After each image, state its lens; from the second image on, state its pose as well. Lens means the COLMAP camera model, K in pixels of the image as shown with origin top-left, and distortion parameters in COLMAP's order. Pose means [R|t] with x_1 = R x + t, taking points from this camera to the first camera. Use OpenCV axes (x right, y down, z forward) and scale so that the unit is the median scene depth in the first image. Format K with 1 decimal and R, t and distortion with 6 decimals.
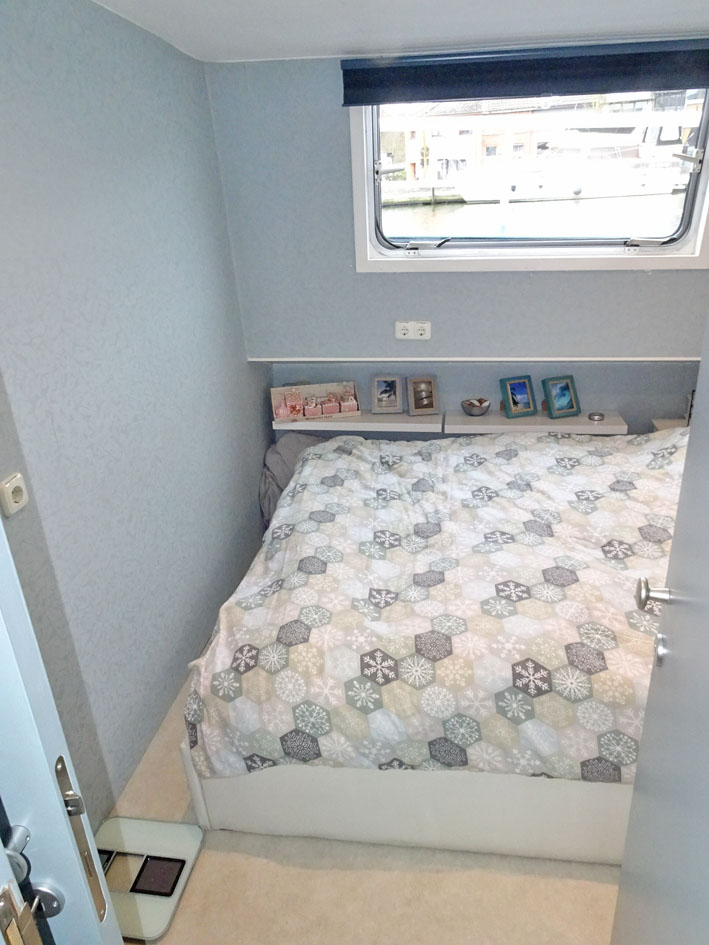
lens RADIAL K [[675.4, 0, 356.9], [0, 675.4, 468.8], [0, 0, 1]] dist [0.009378, 0.003800]
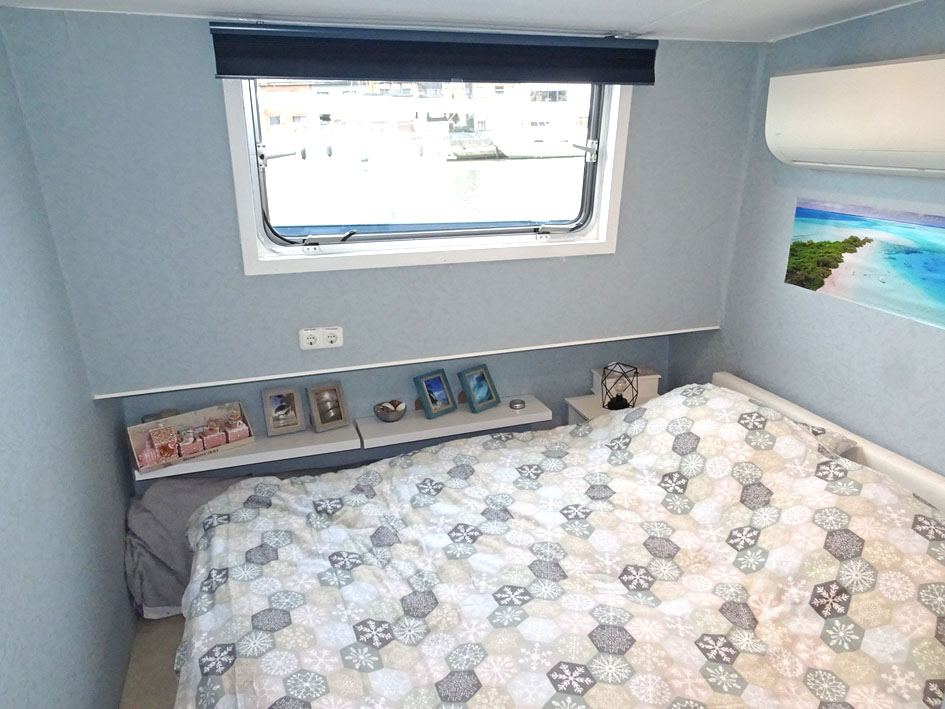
lens RADIAL K [[675.4, 0, 475.5], [0, 675.4, 353.2], [0, 0, 1]] dist [0.009378, 0.003800]
pose [[0.898115, -0.111464, 0.425399, -0.113515], [0.156932, 0.984889, -0.073257, -0.105614], [-0.410806, 0.132552, 0.902036, 0.191604]]
